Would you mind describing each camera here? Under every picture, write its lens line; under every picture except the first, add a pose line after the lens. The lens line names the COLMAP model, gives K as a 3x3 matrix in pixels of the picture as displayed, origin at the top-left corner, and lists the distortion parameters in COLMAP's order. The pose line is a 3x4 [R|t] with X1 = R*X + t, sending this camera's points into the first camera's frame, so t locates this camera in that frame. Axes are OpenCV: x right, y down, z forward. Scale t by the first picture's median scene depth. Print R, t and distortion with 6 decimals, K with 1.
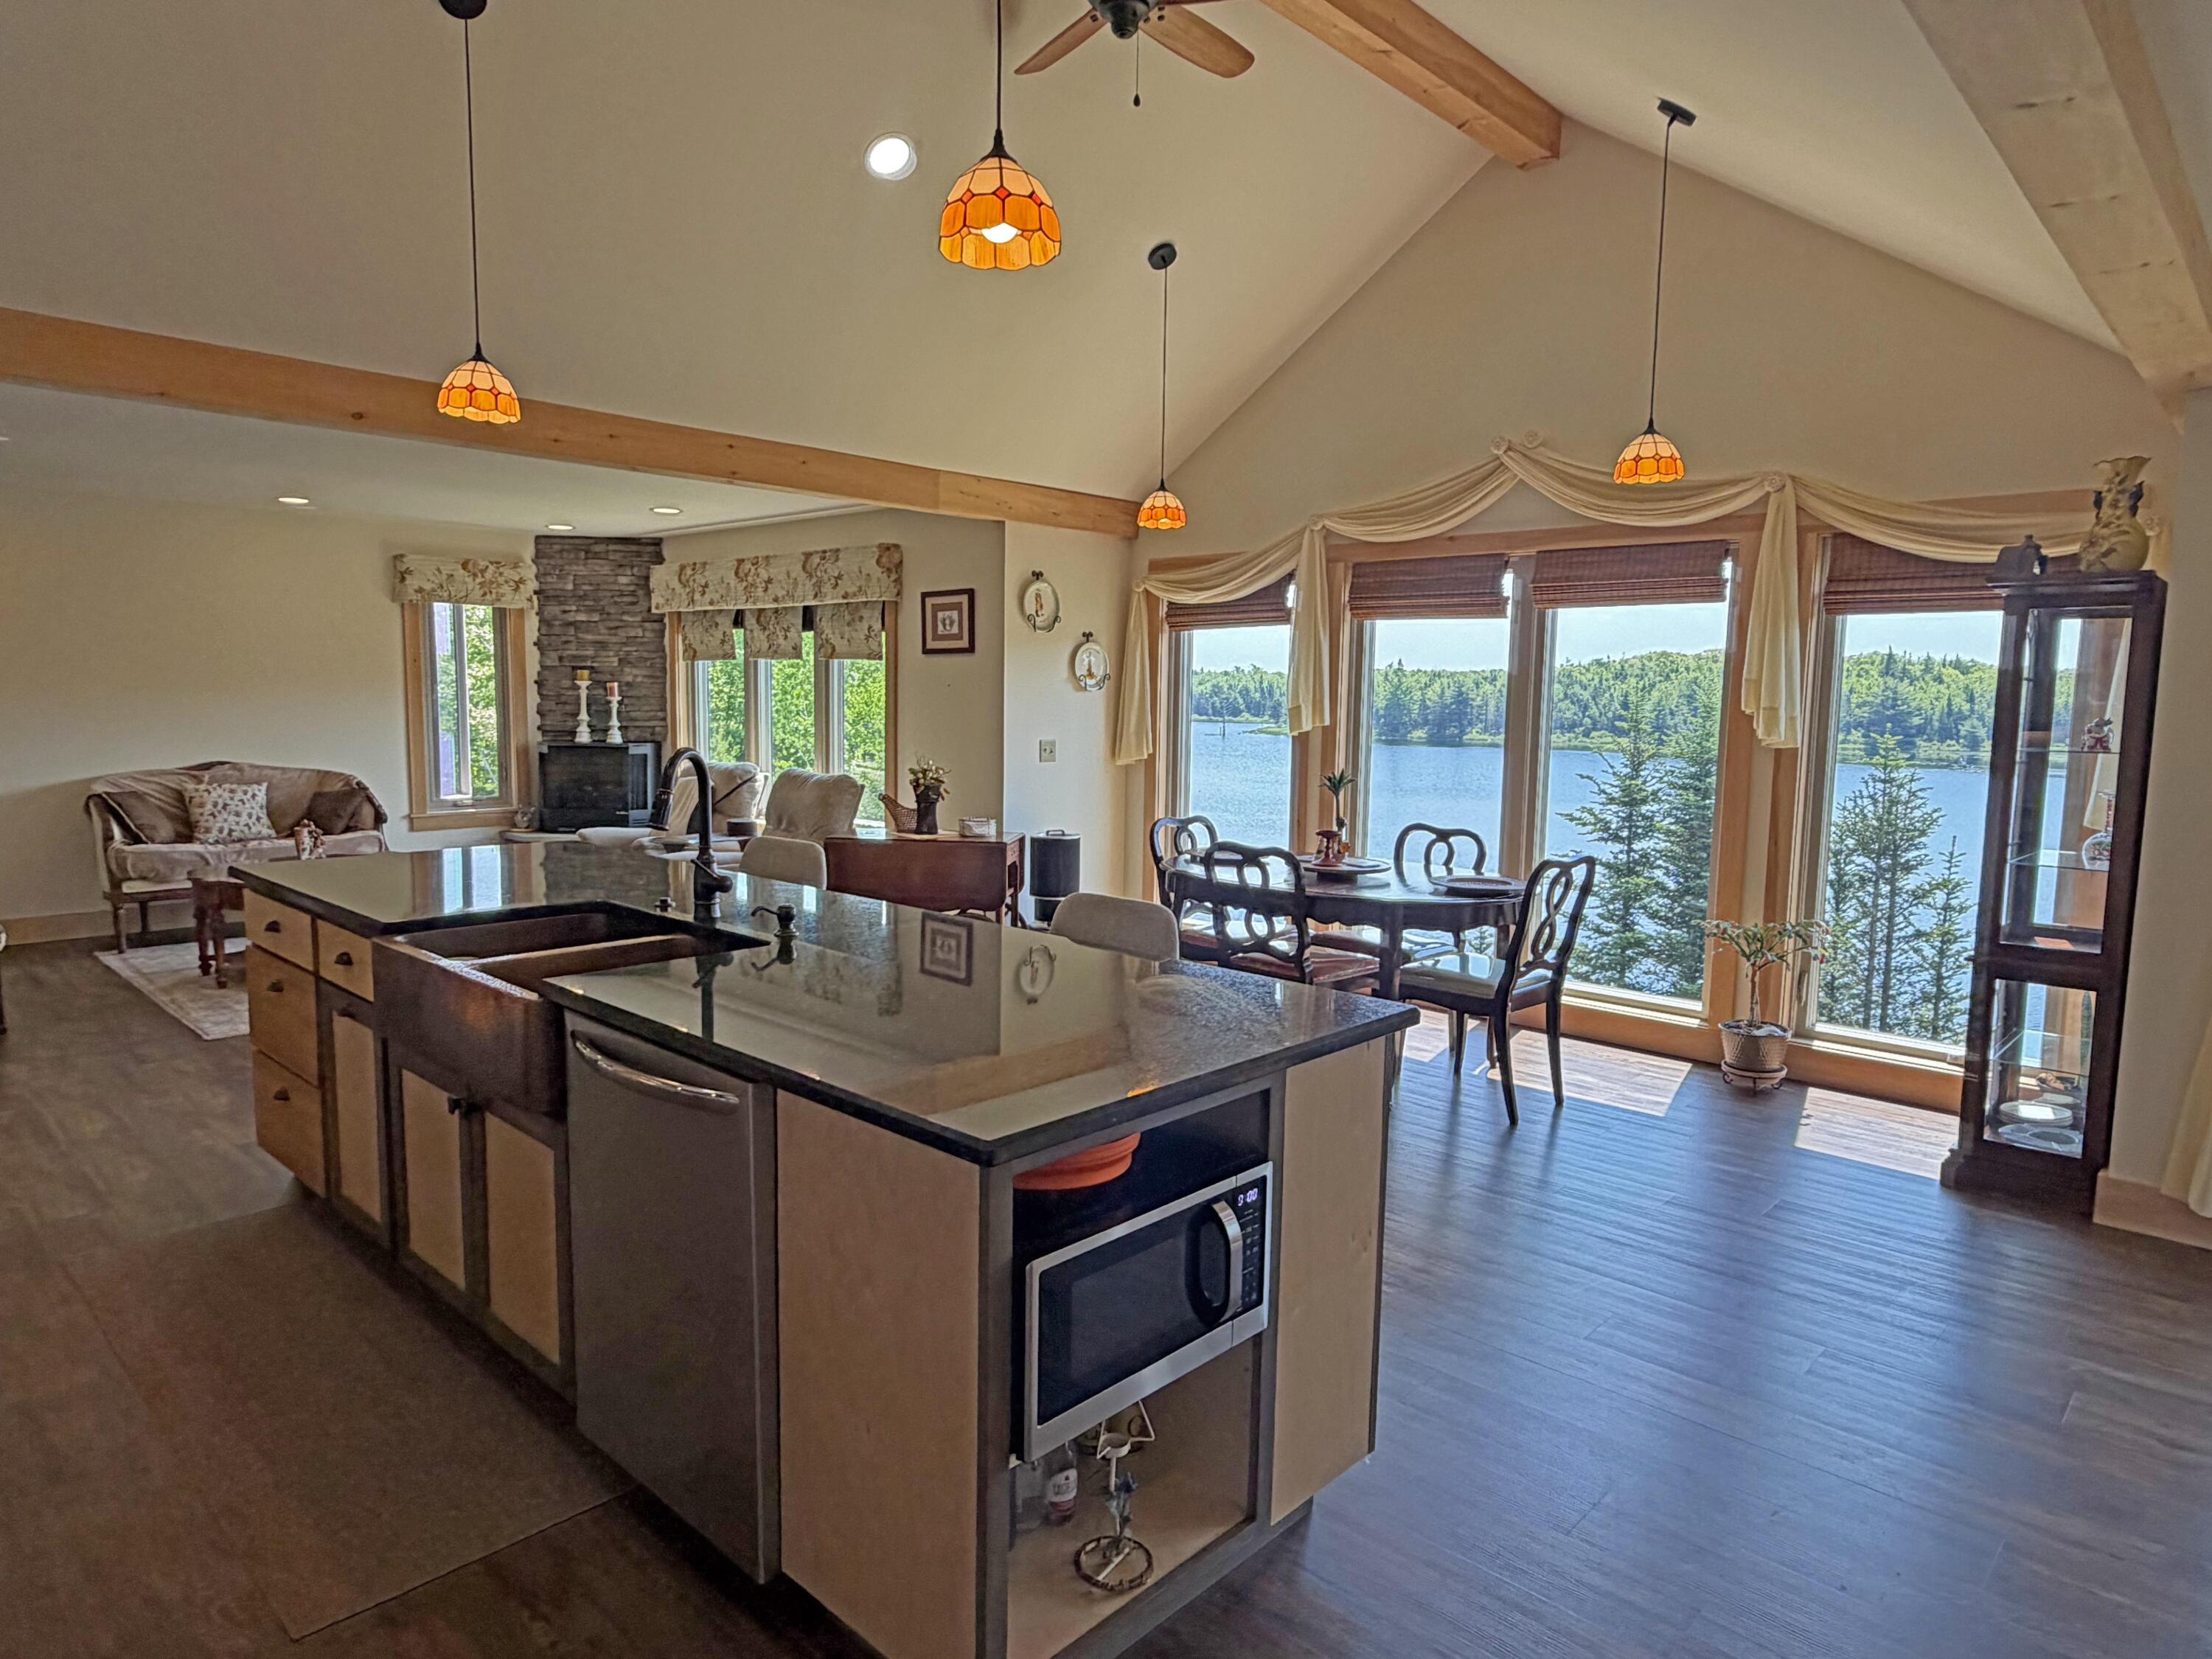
lens RADIAL K [[1319.3, 0, 1100.1], [0, 1319.3, 828.1], [0, 0, 1]] dist [0.000254, 0.000749]
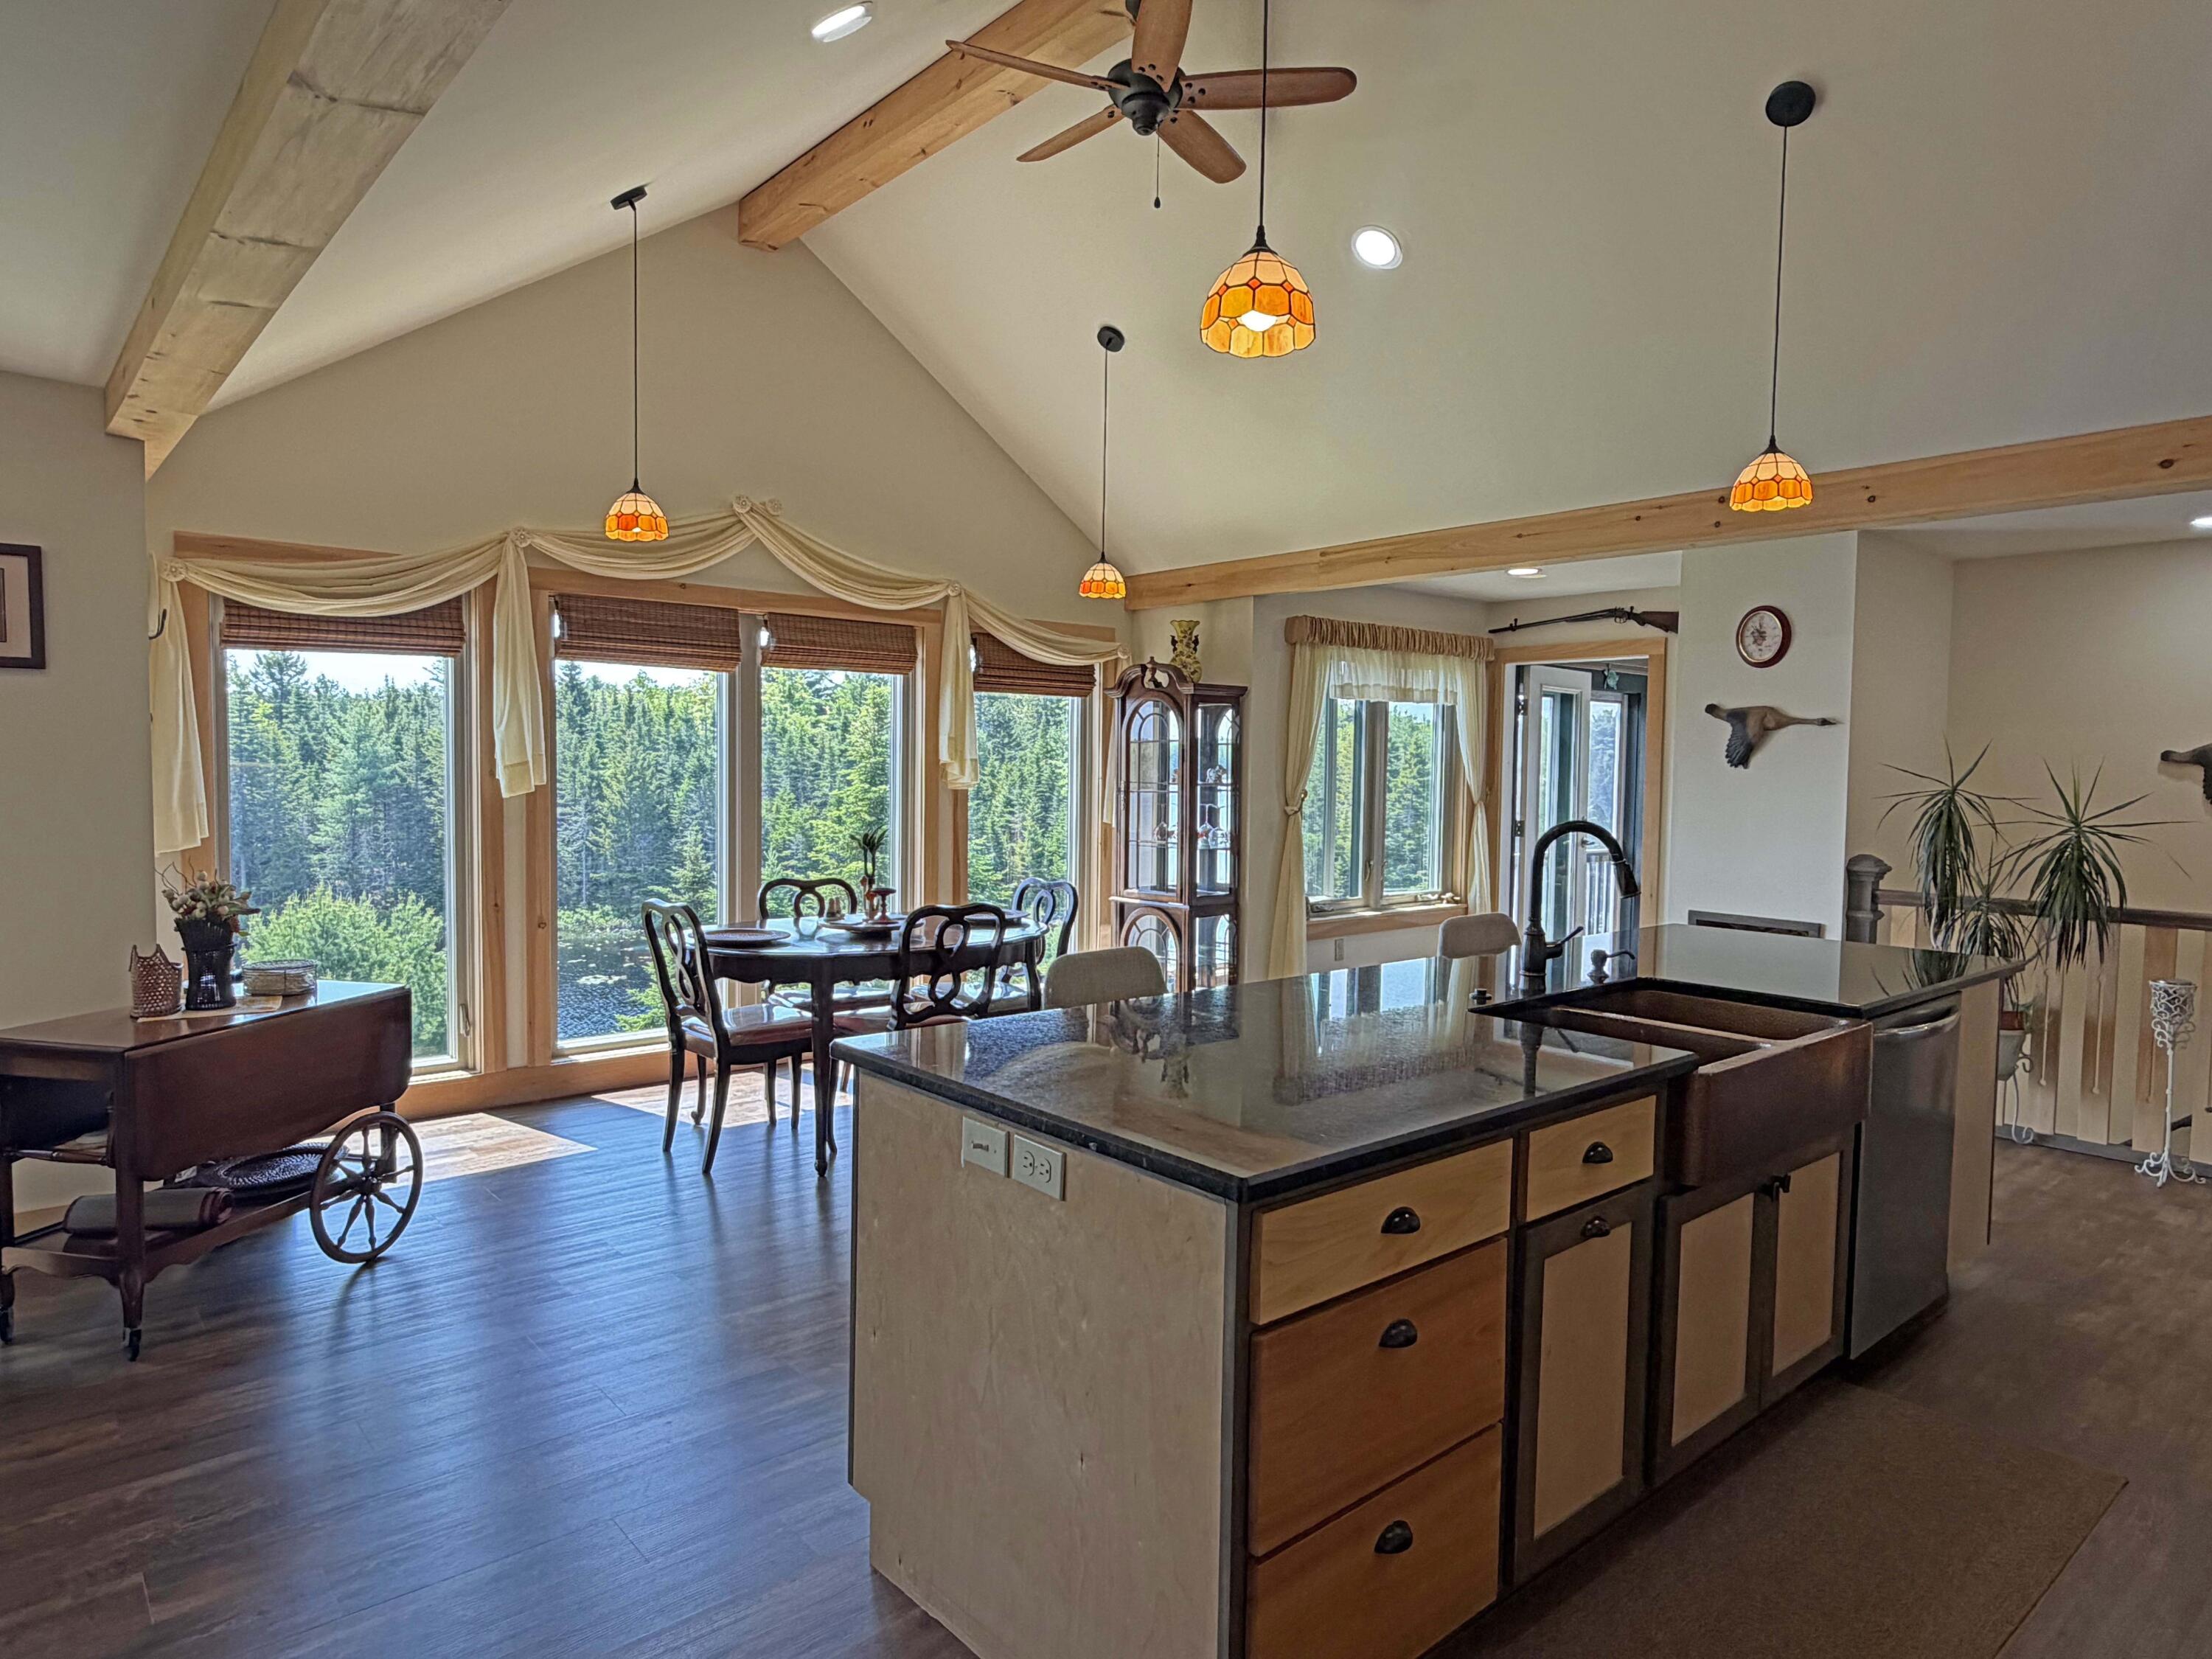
lens RADIAL K [[1319.3, 0, 1100.1], [0, 1319.3, 828.1], [0, 0, 1]] dist [0.000254, 0.000749]
pose [[0.103571, -0.065023, 0.992494, -0.520089], [0.089353, 0.994434, 0.055826, -0.054851], [-0.990600, 0.082900, 0.108805, 0.473846]]
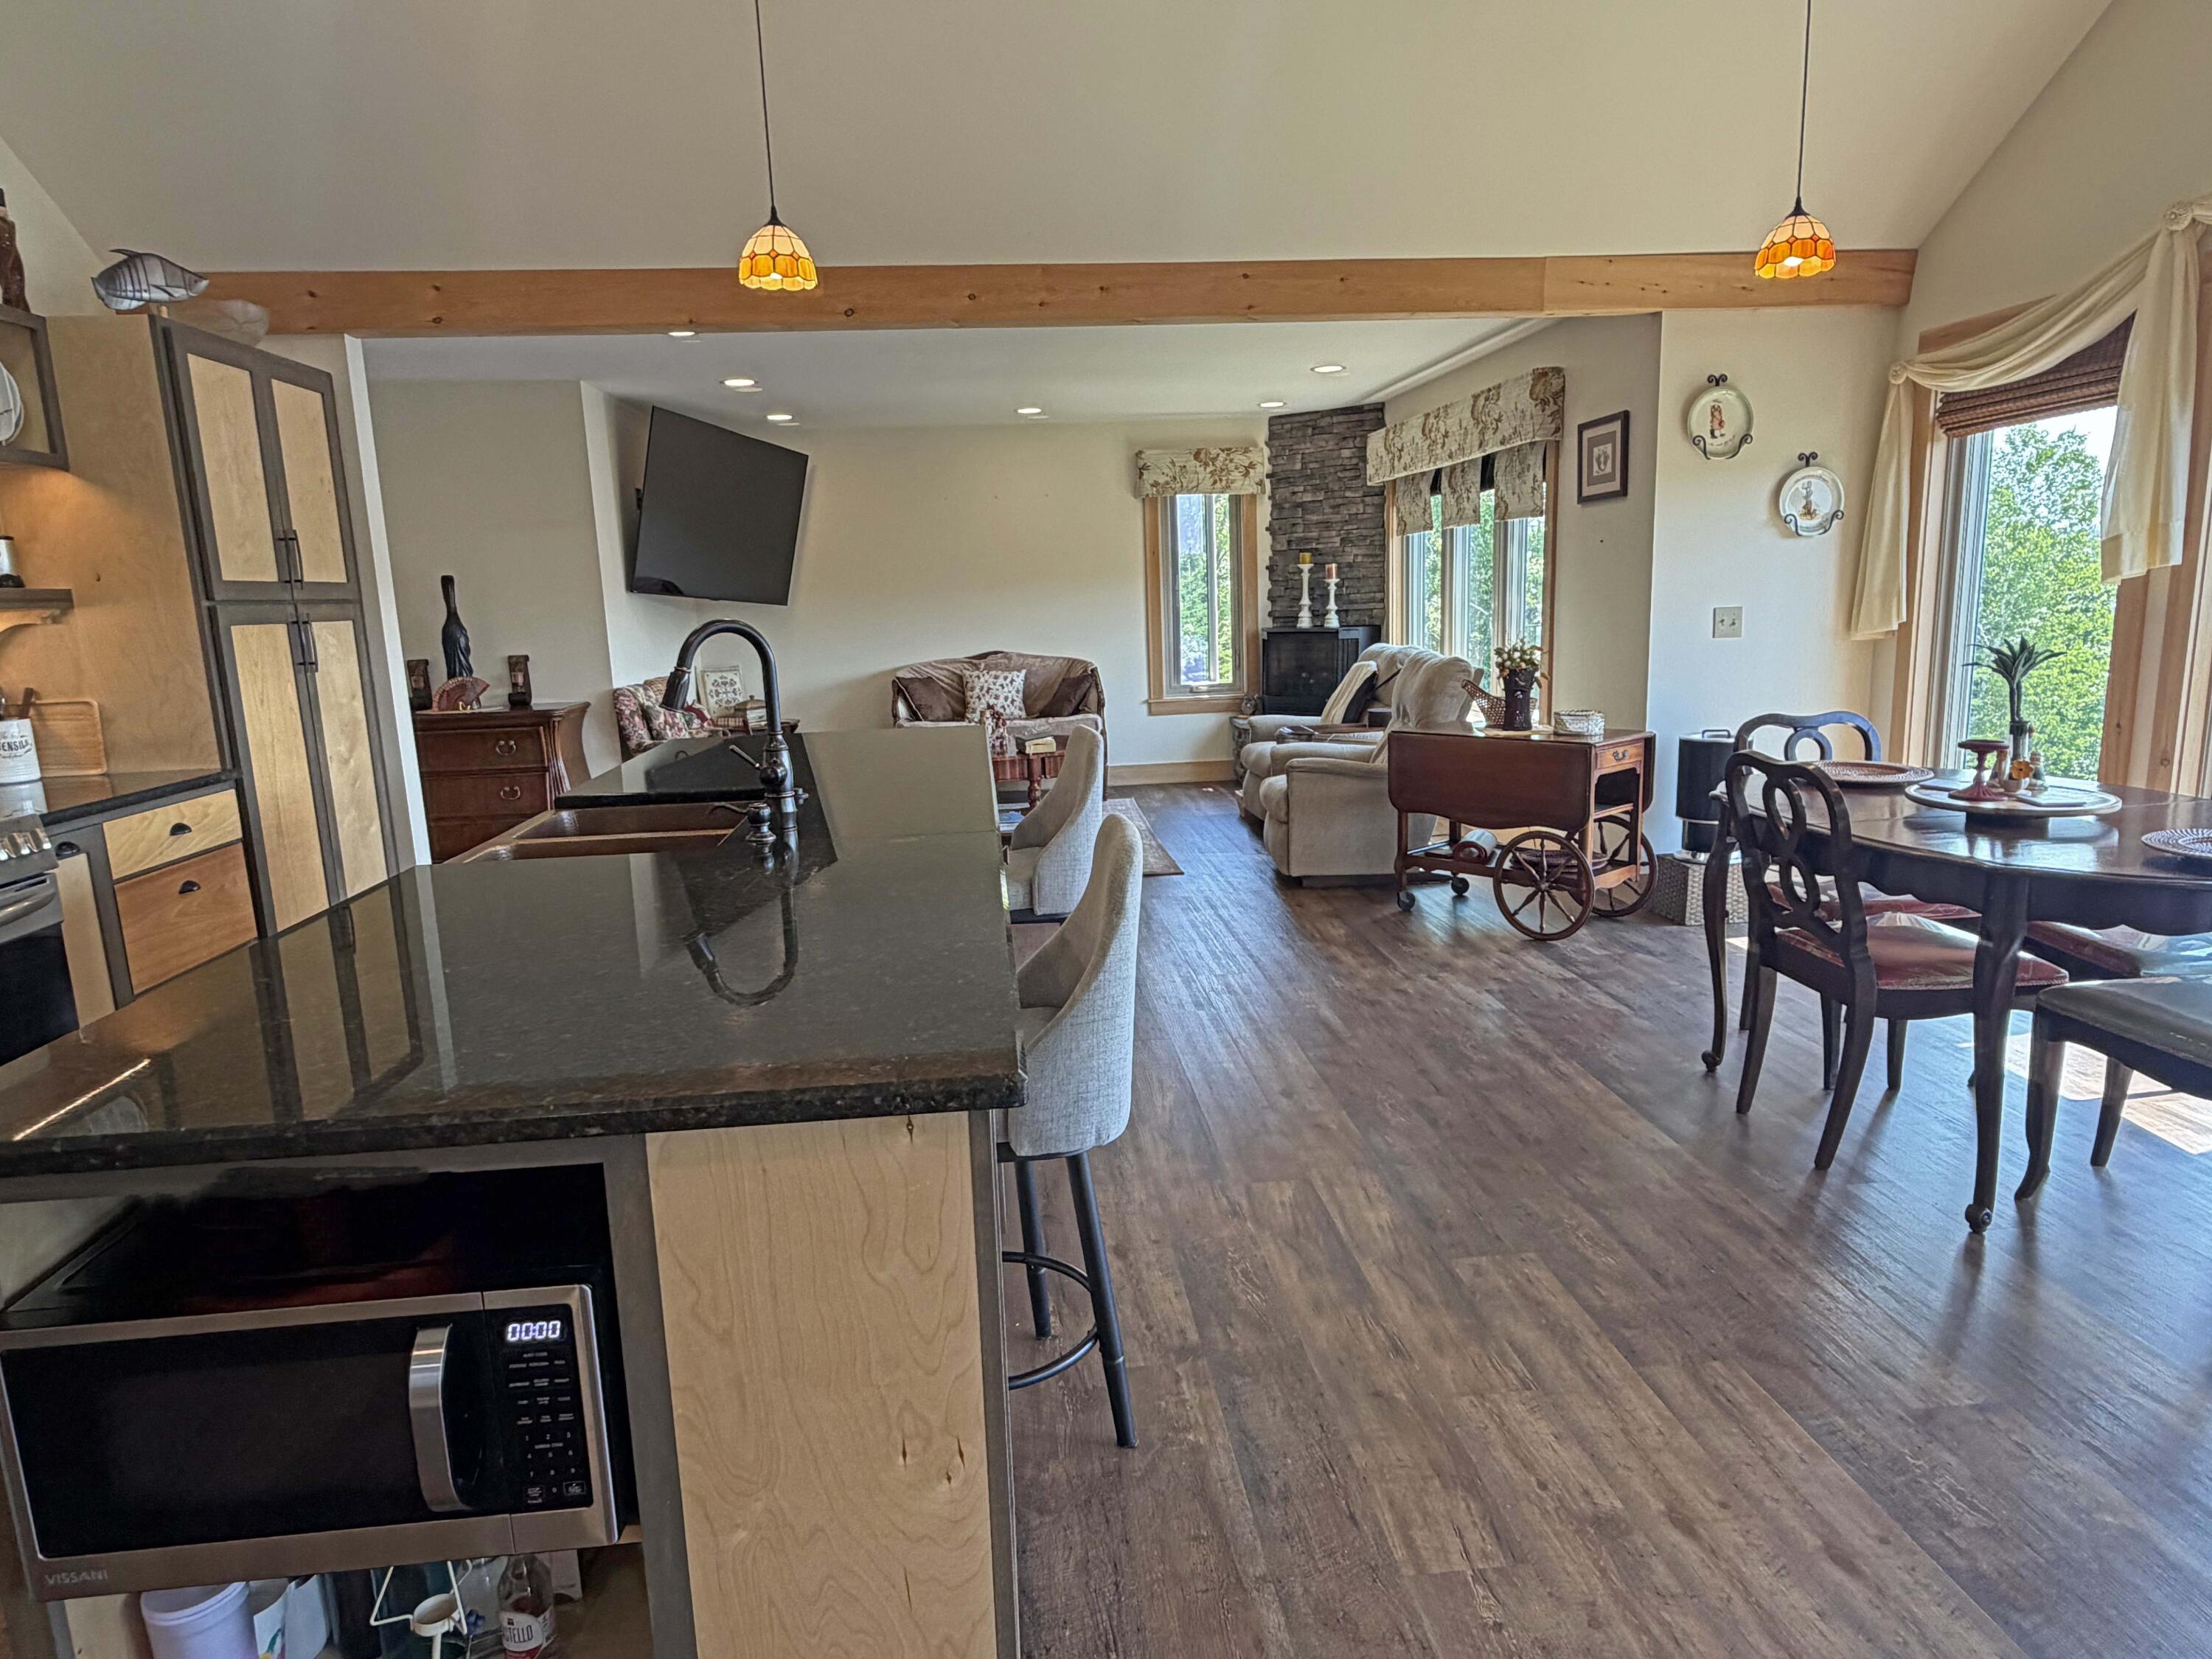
lens RADIAL K [[1320.4, 0, 1104.9], [0, 1320.4, 833.9], [0, 0, 1]] dist [0.001891, 0.000080]
pose [[0.751145, 0.078062, -0.655506, 0.176560], [-0.020867, 0.995295, 0.094615, -0.002700], [0.659808, -0.057391, 0.749240, 0.187375]]
